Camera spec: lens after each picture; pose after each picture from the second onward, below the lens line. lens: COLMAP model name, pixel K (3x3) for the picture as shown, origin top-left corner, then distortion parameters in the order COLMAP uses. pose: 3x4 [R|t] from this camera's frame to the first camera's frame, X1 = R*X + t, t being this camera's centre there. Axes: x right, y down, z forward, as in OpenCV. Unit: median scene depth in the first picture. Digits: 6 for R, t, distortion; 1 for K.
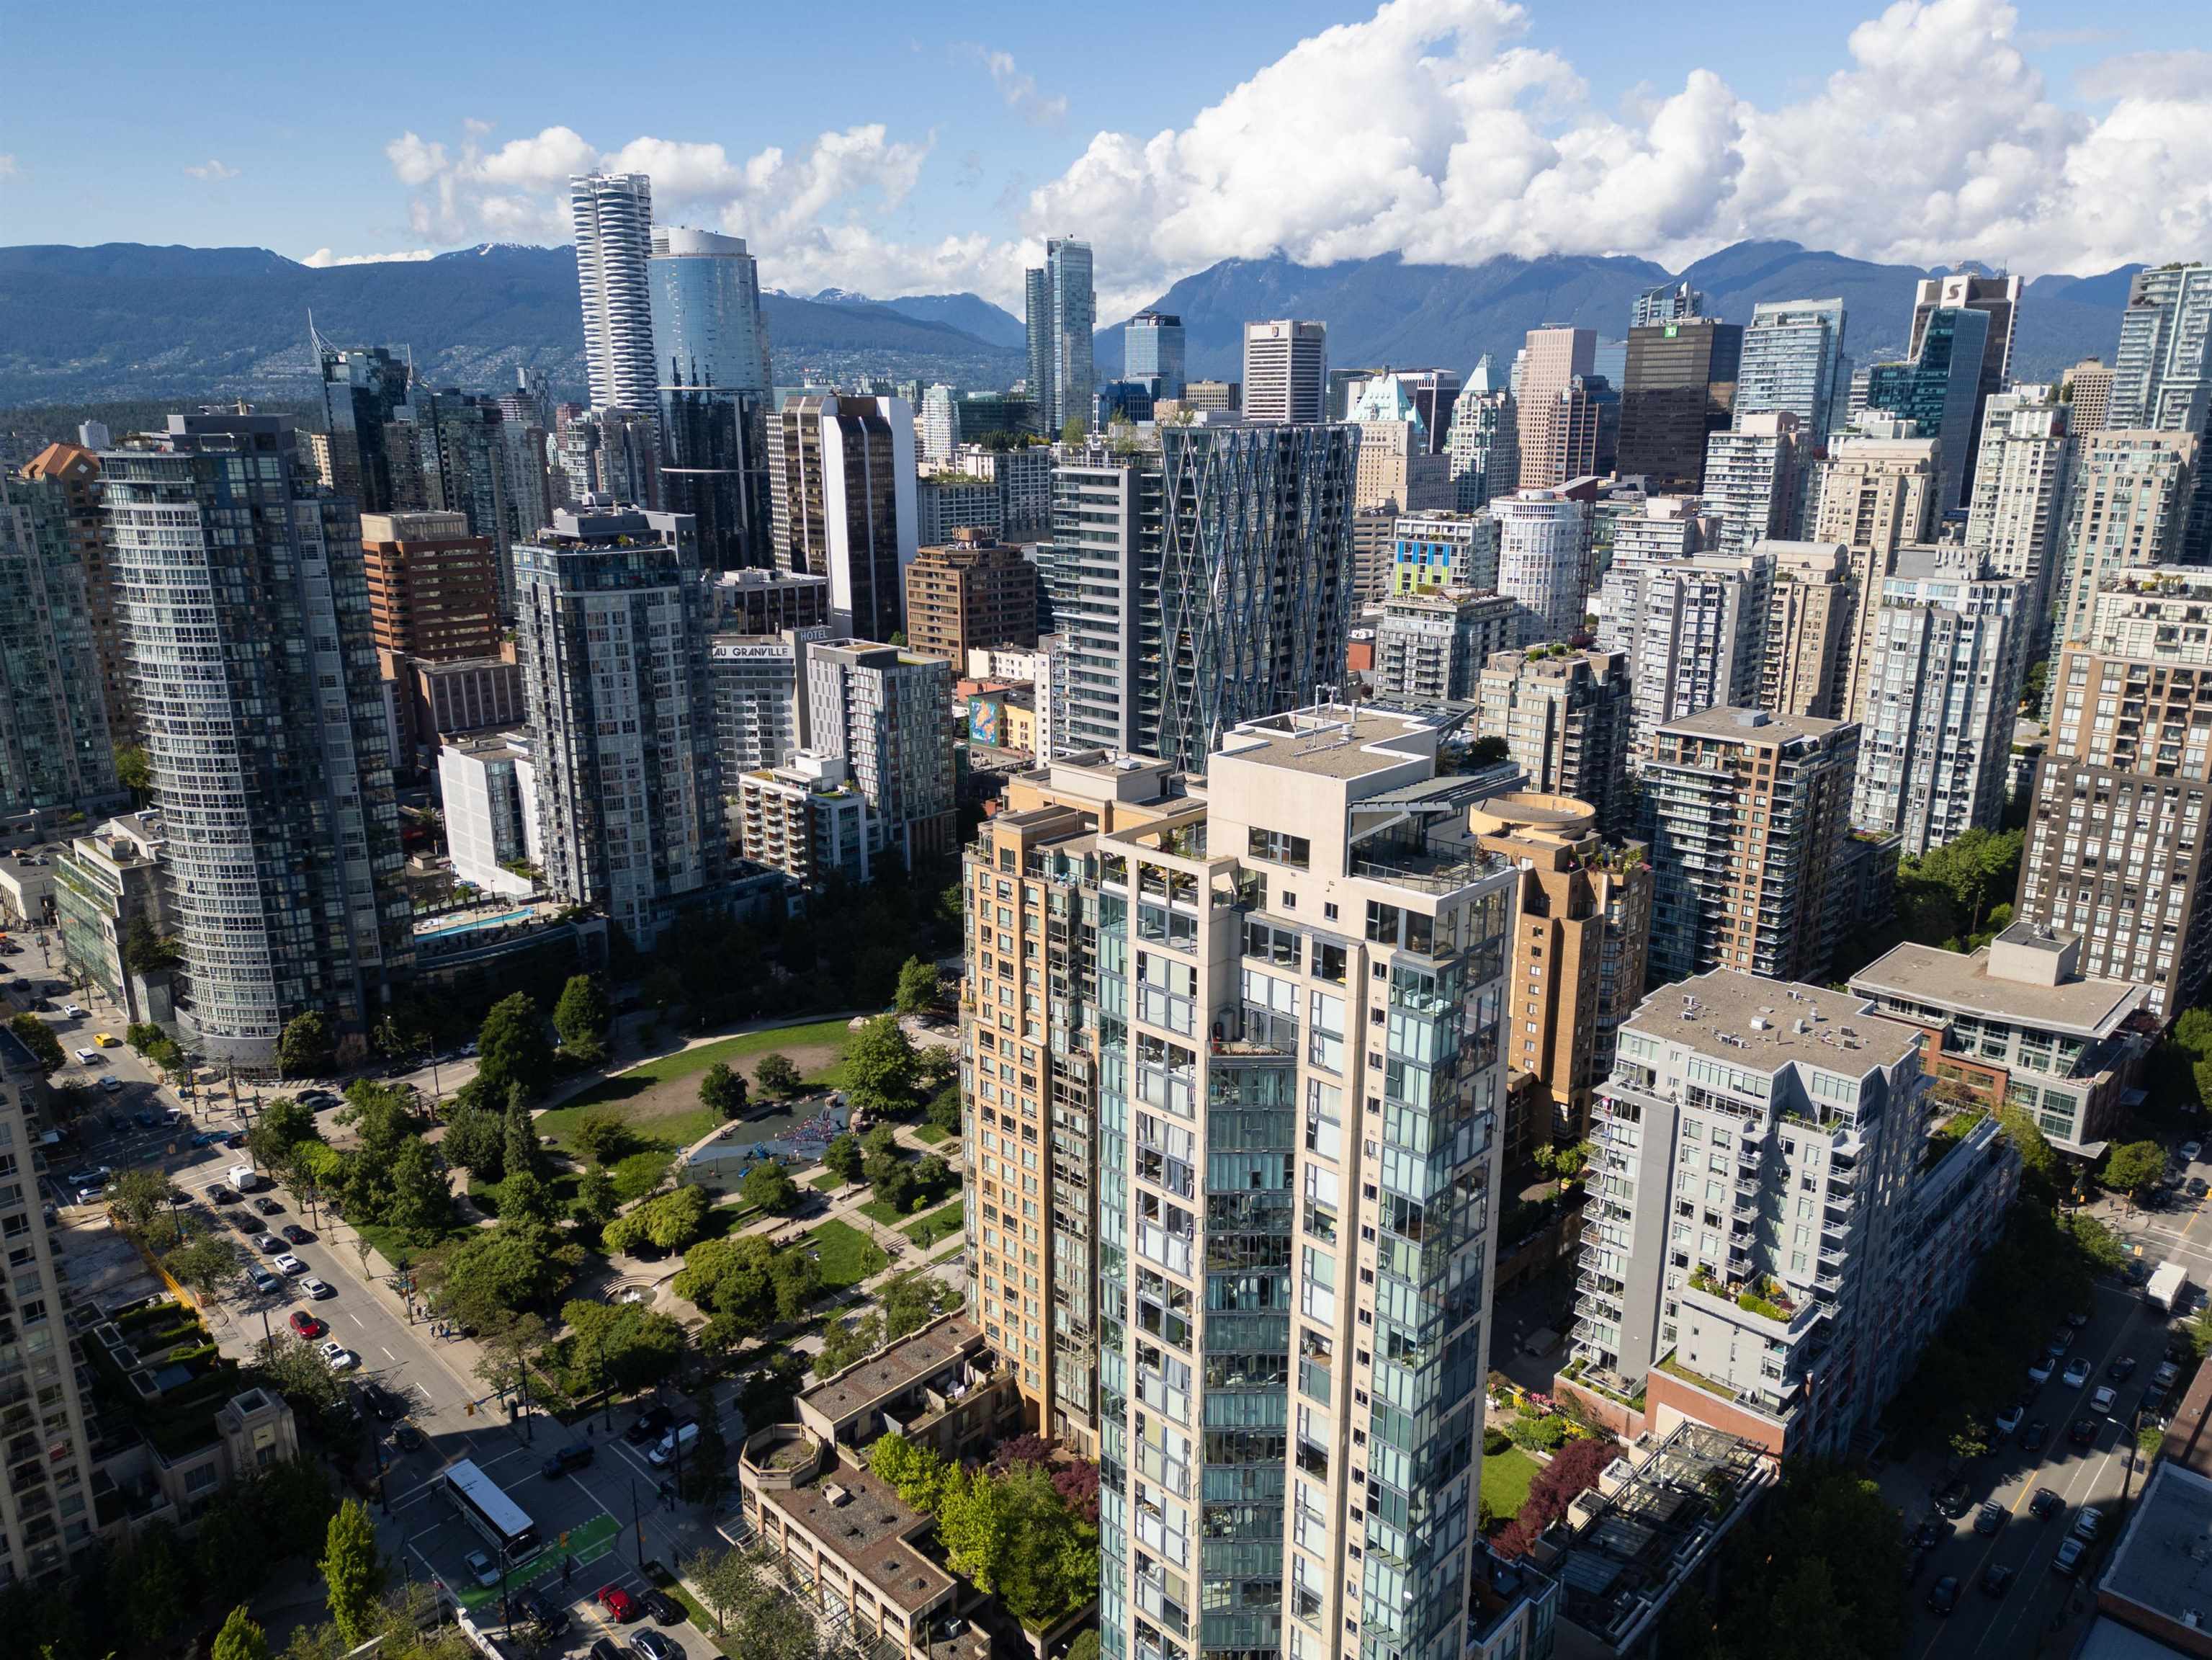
lens RADIAL K [[1535.6, 0, 1132.7], [0, 1535.6, 831.7], [0, 0, 1]] dist [0.060912, -0.073217]
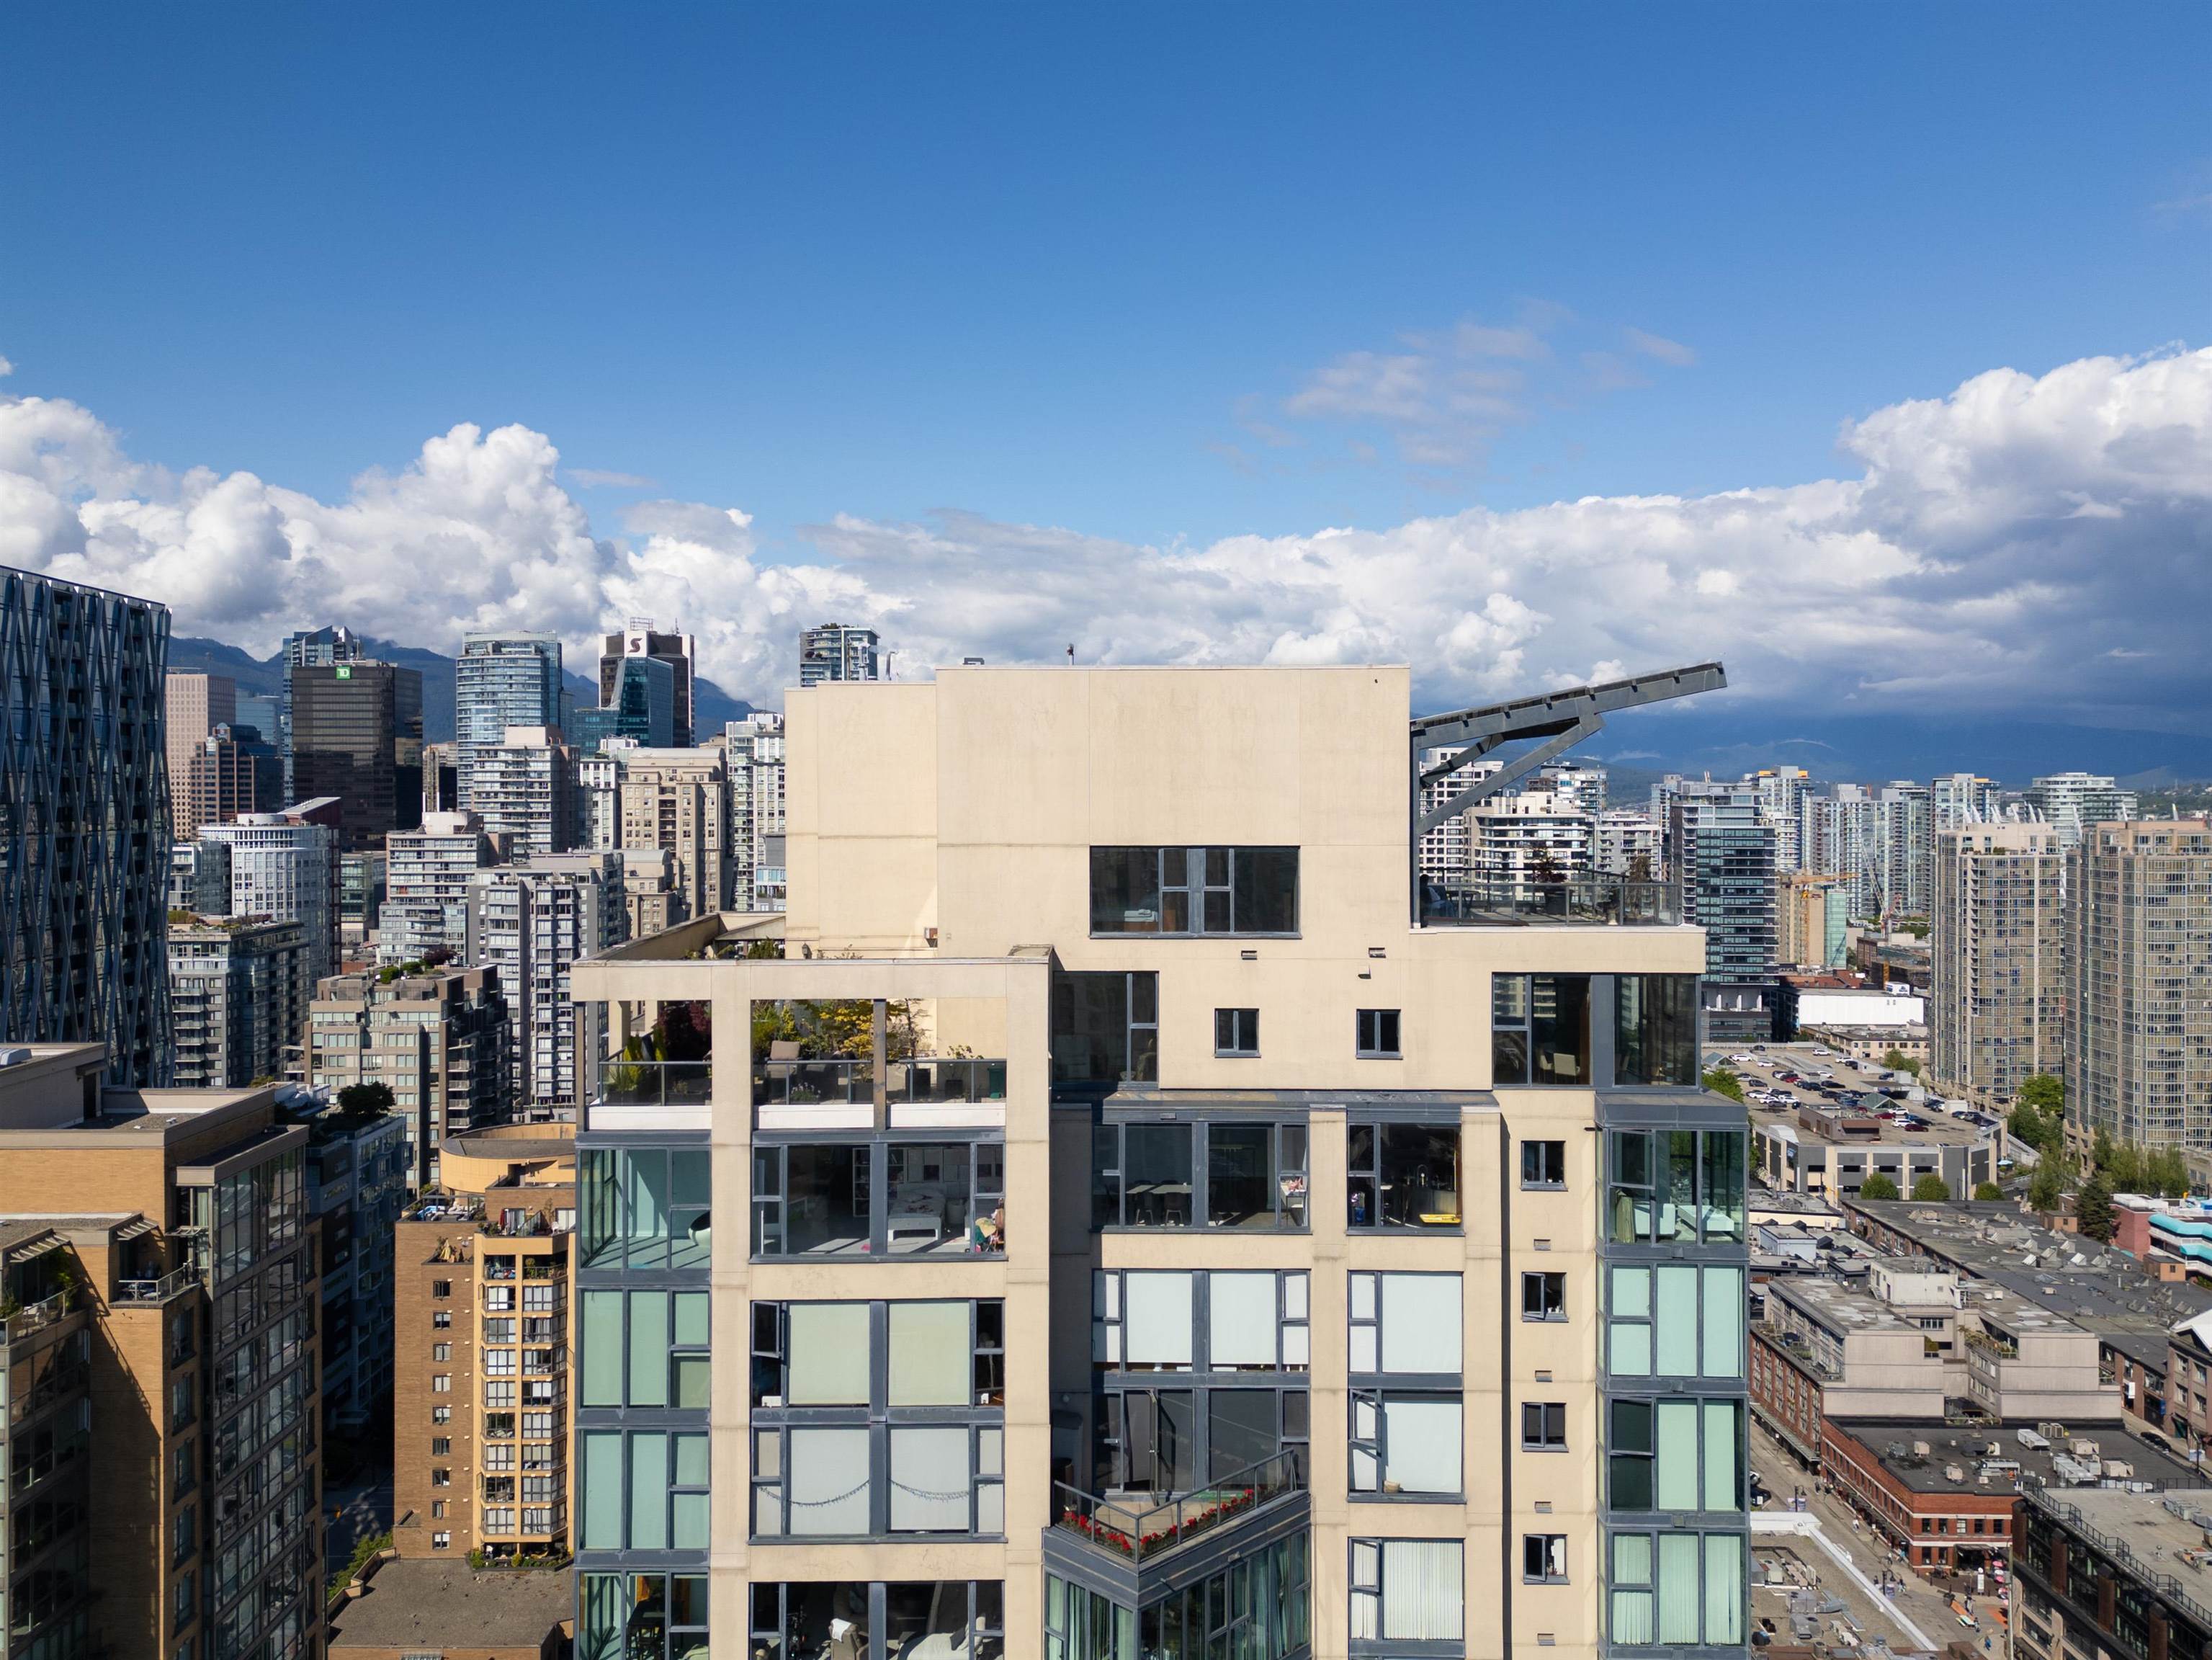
lens RADIAL K [[1701.1, 0, 1088.3], [0, 1701.1, 811.6], [0, 0, 1]] dist [0.038114, -0.008180]
pose [[0.726912, -0.014930, 0.686568, -0.063088], [0.186562, 0.966457, -0.176508, 0.018873], [-0.660904, 0.256393, 0.705315, 0.236342]]
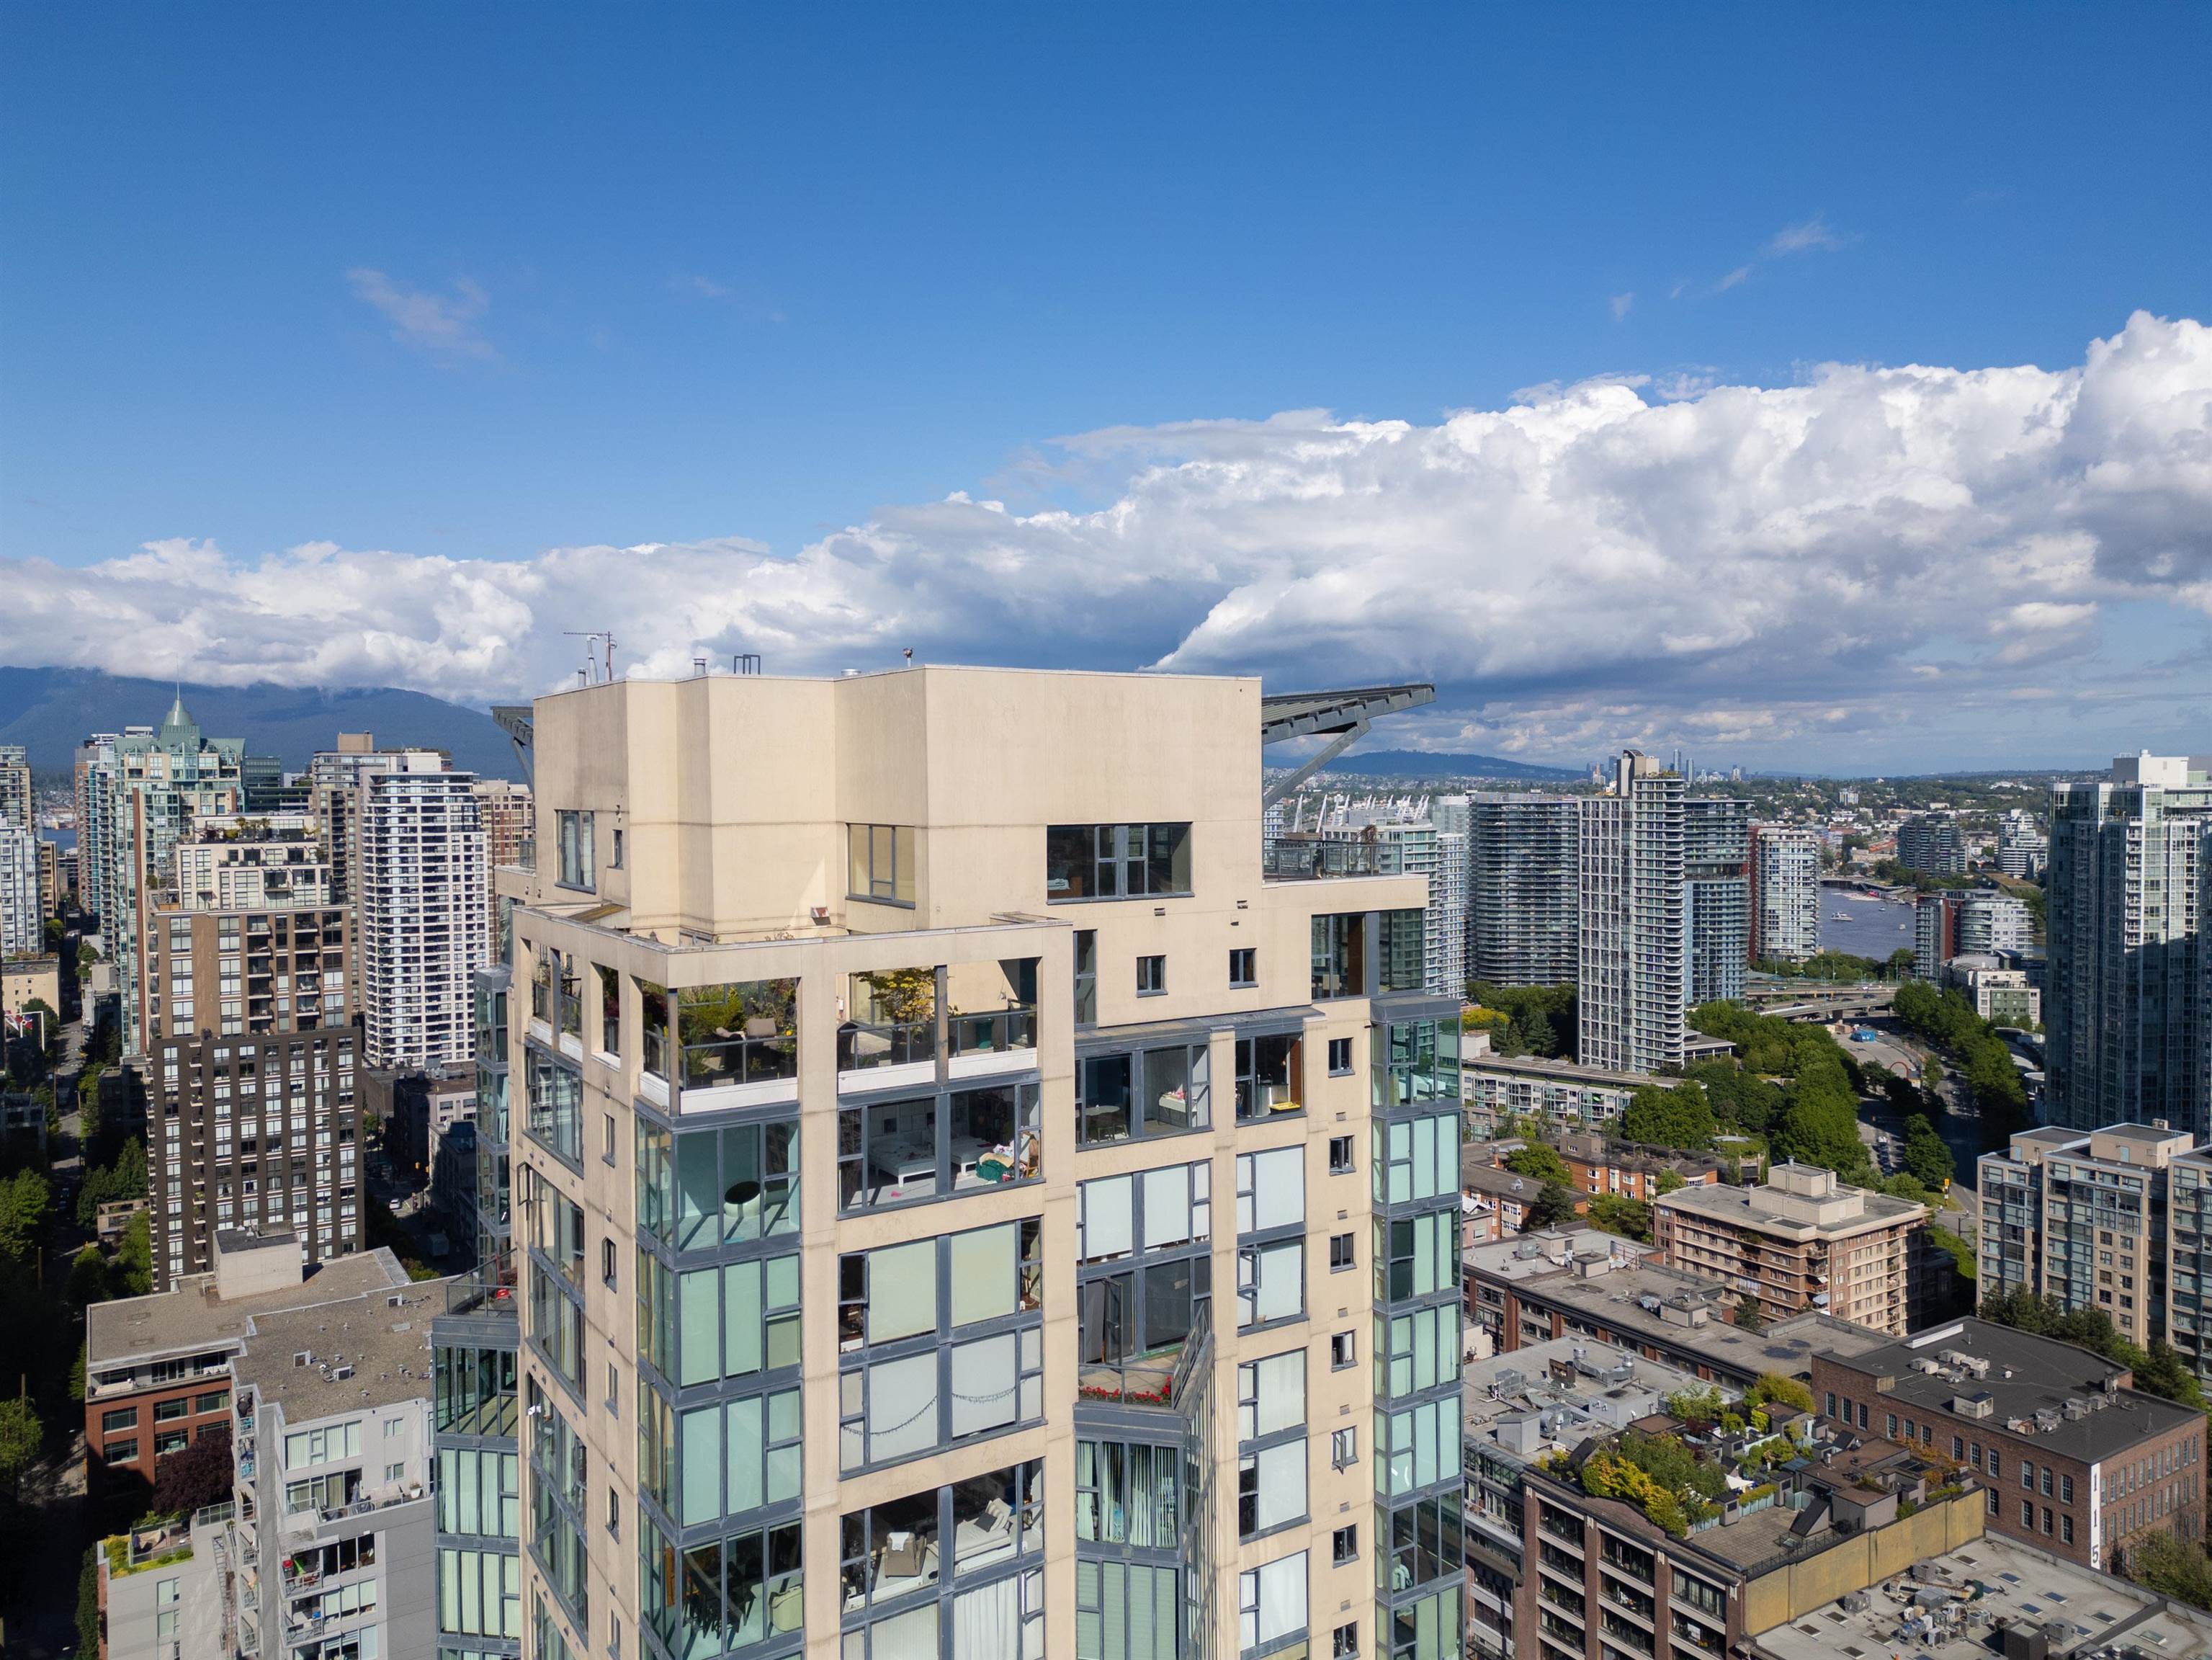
lens RADIAL K [[1535.6, 0, 1132.7], [0, 1535.6, 831.7], [0, 0, 1]] dist [0.060912, -0.073217]
pose [[0.233273, -0.038392, 0.971653, -0.104495], [0.266501, 0.963486, -0.025912, 0.004850], [-0.935180, 0.264991, 0.234987, 0.288601]]
